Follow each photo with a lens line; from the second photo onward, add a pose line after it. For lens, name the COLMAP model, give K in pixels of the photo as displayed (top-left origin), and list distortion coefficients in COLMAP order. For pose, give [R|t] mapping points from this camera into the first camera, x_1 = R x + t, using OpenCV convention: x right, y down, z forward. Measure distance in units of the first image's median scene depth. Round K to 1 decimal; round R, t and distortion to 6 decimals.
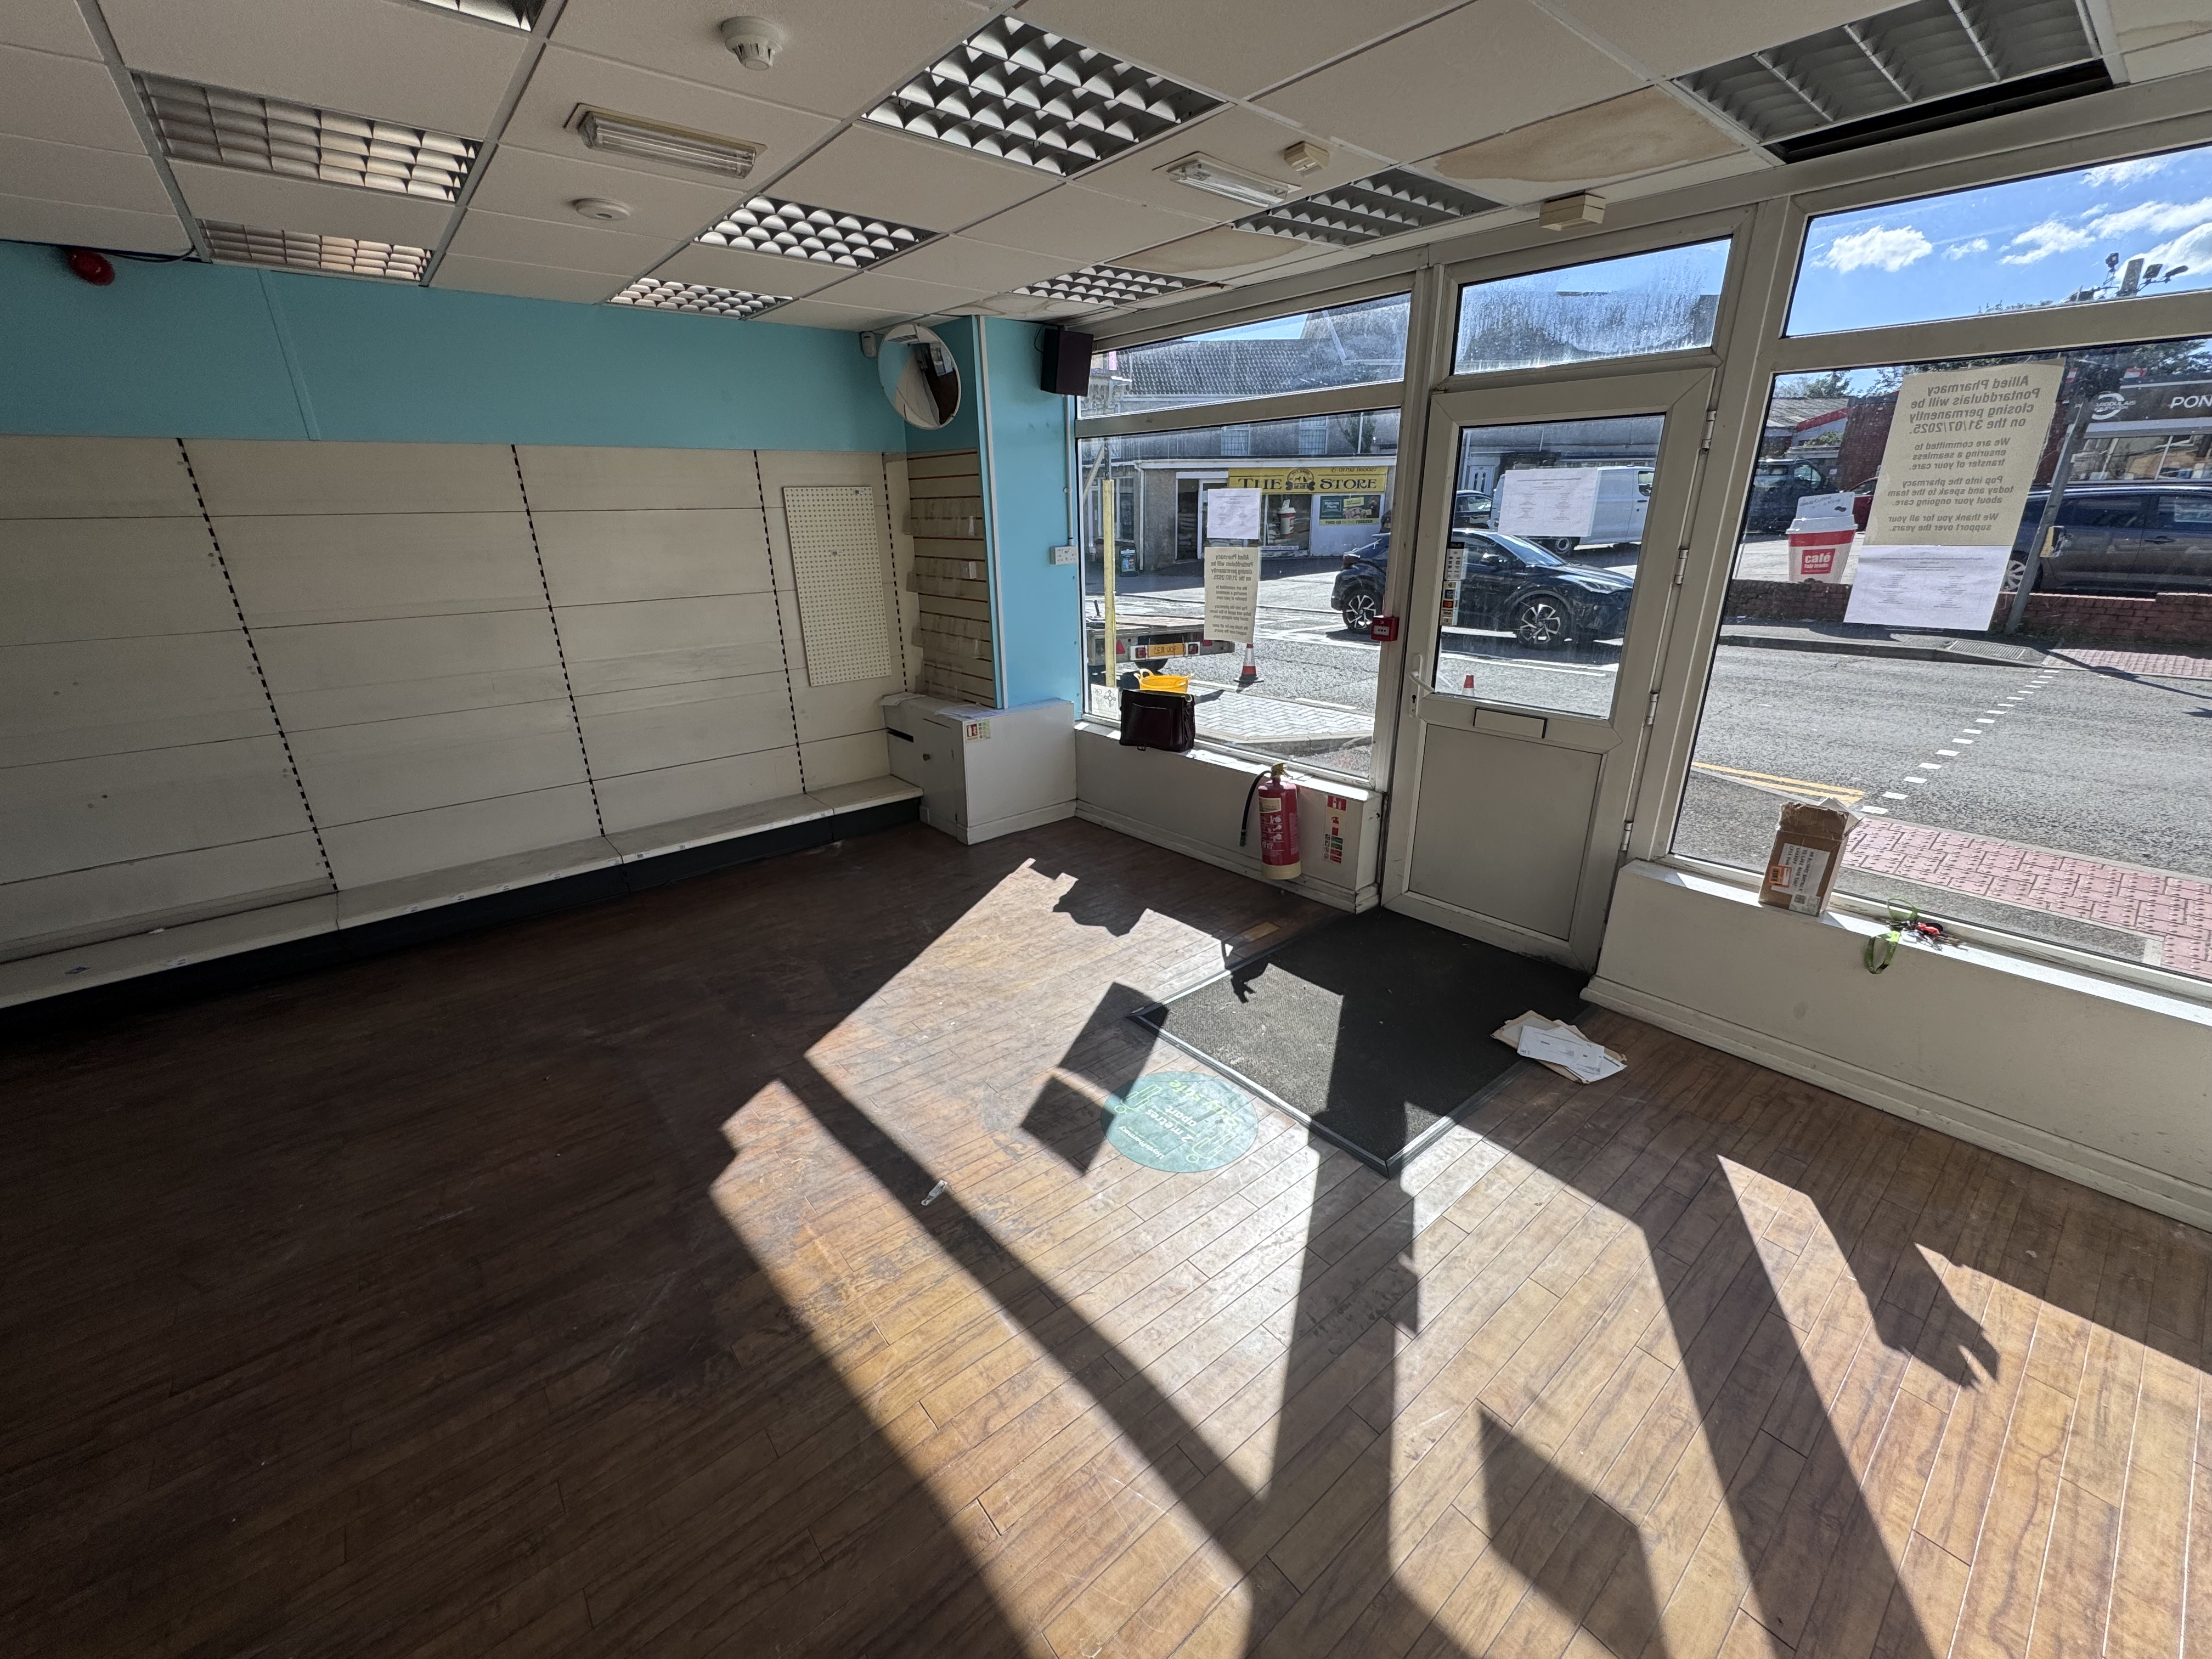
lens RADIAL K [[881.6, 0, 1108.2], [0, 881.6, 830.2], [0, 0, 1]] dist [-0.003103, 0.000665]
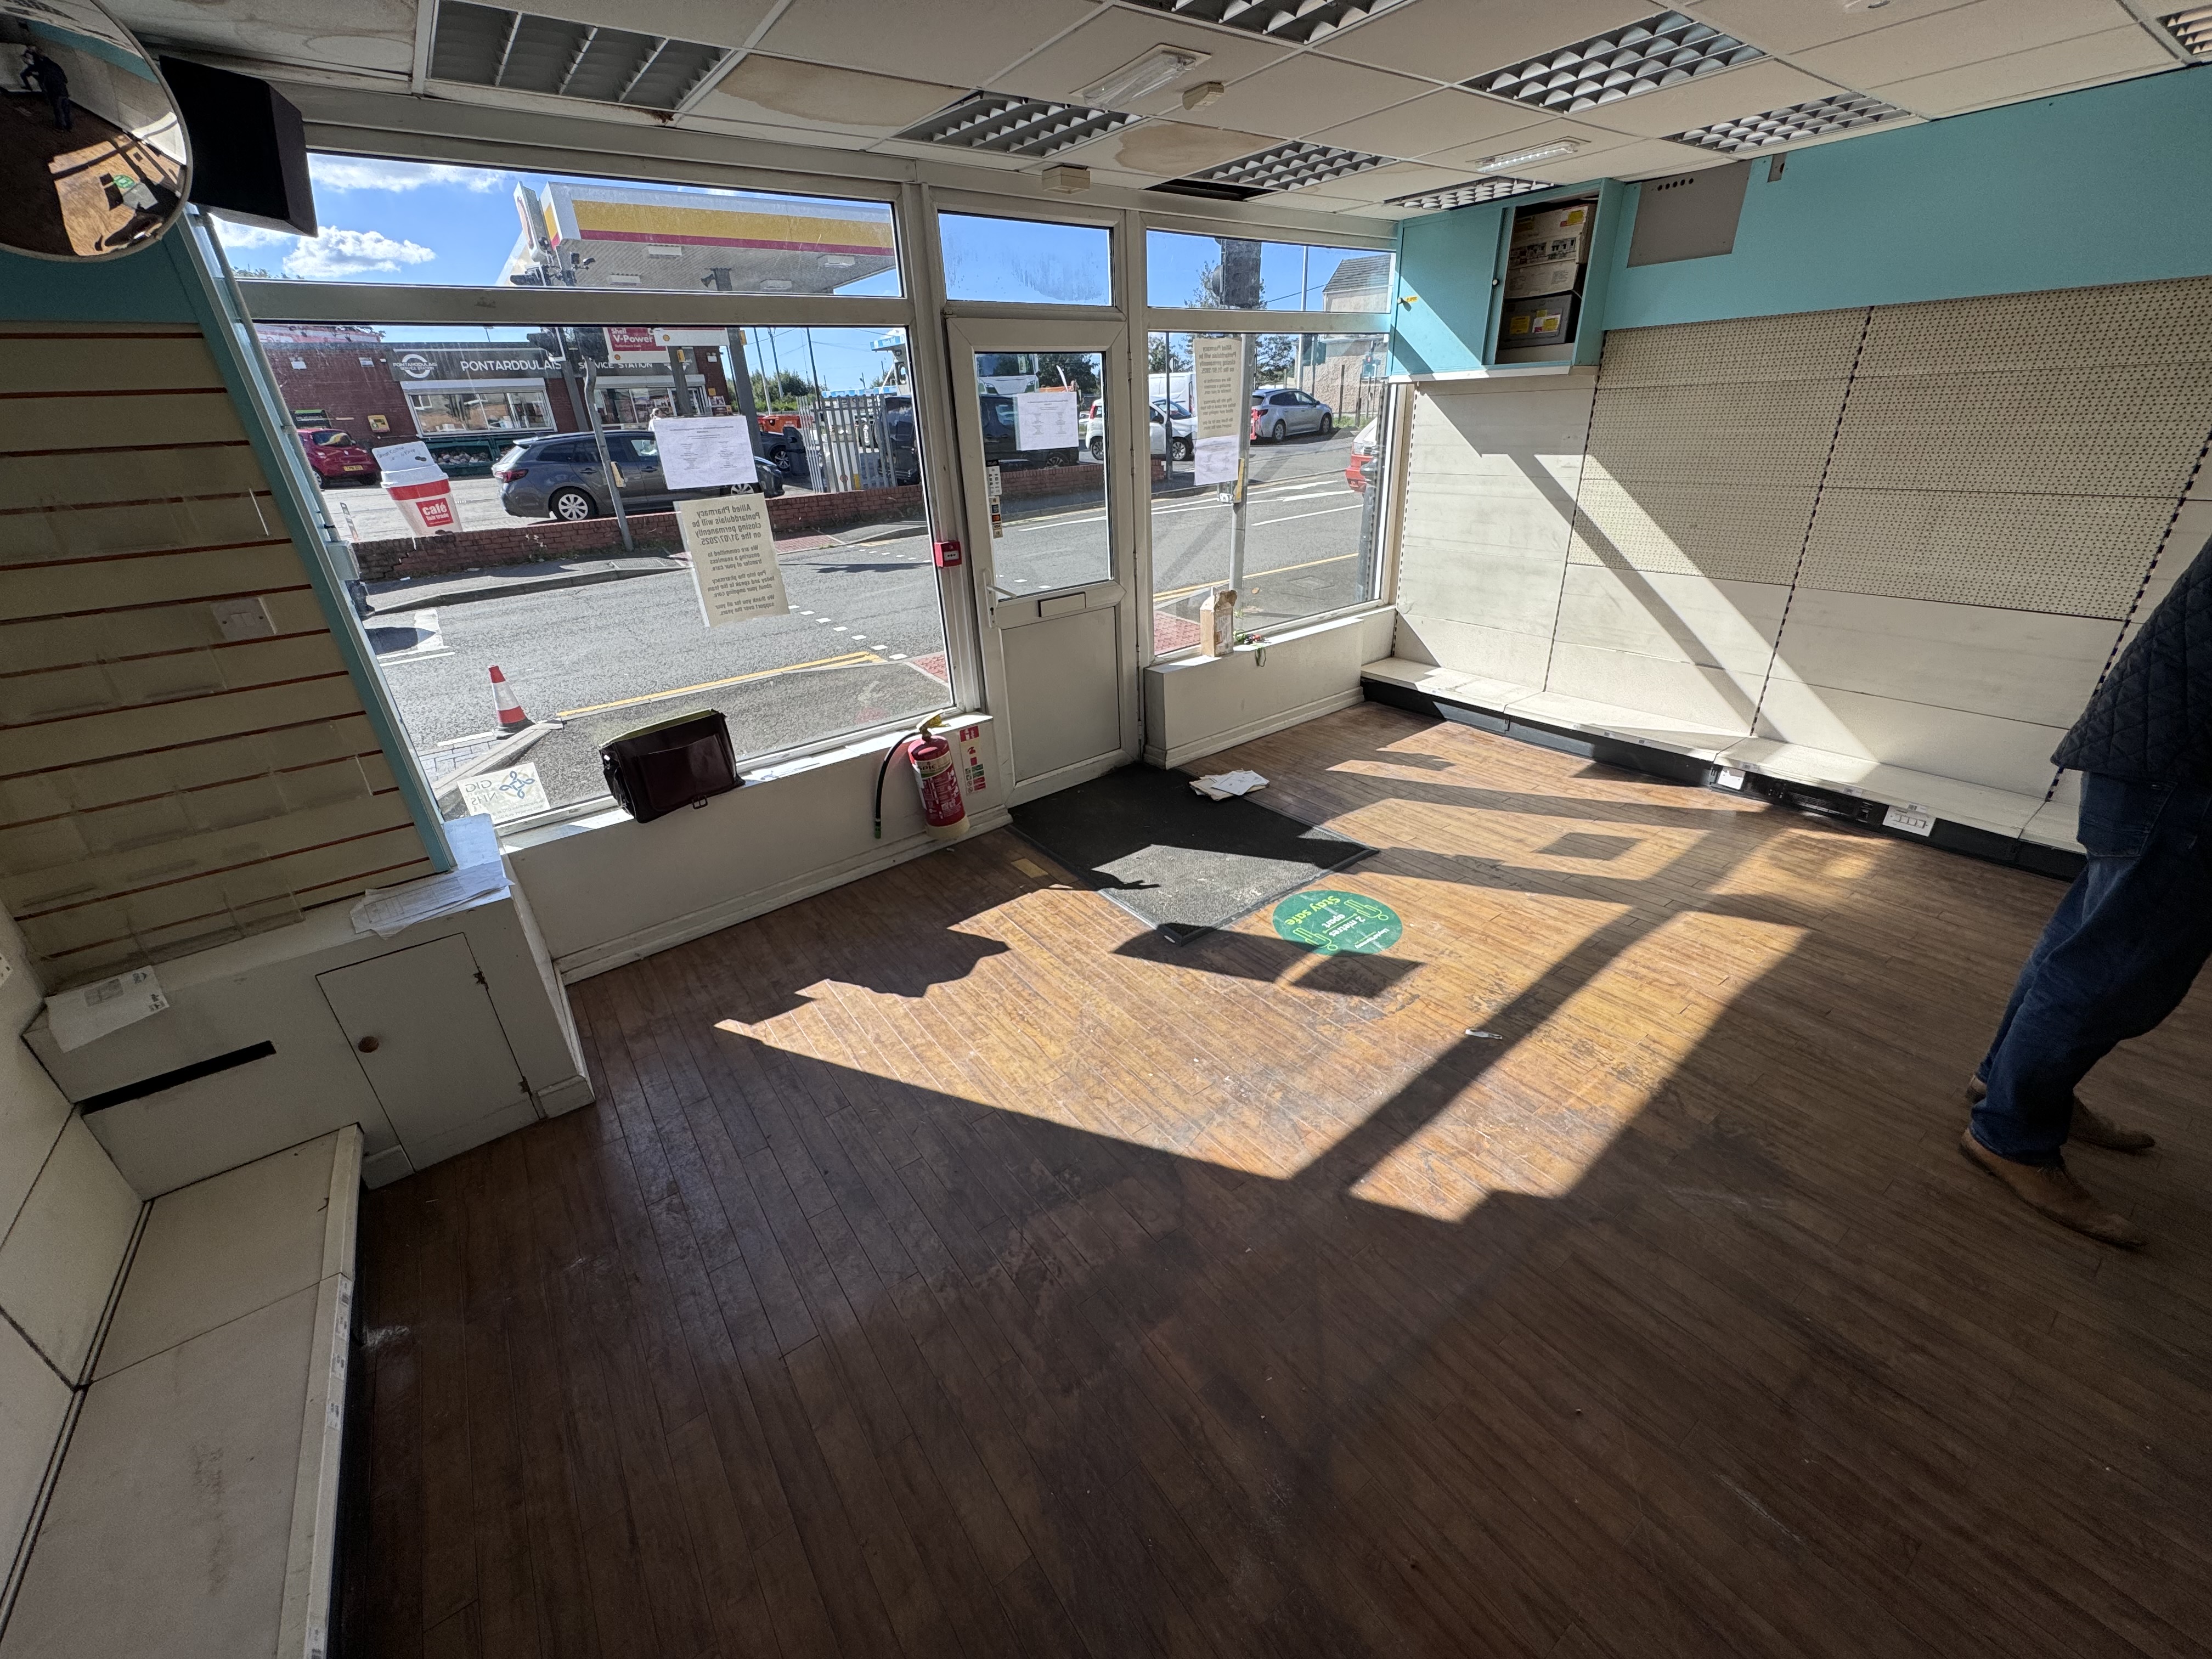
lens RADIAL K [[881.6, 0, 1107.9], [0, 881.6, 829.2], [0, 0, 1]] dist [-0.003103, 0.000665]
pose [[0.066444, -0.423030, 0.903676, -0.922379], [0.387992, 0.845355, 0.367202, -0.332340], [-0.919265, 0.326221, 0.220301, 0.901383]]
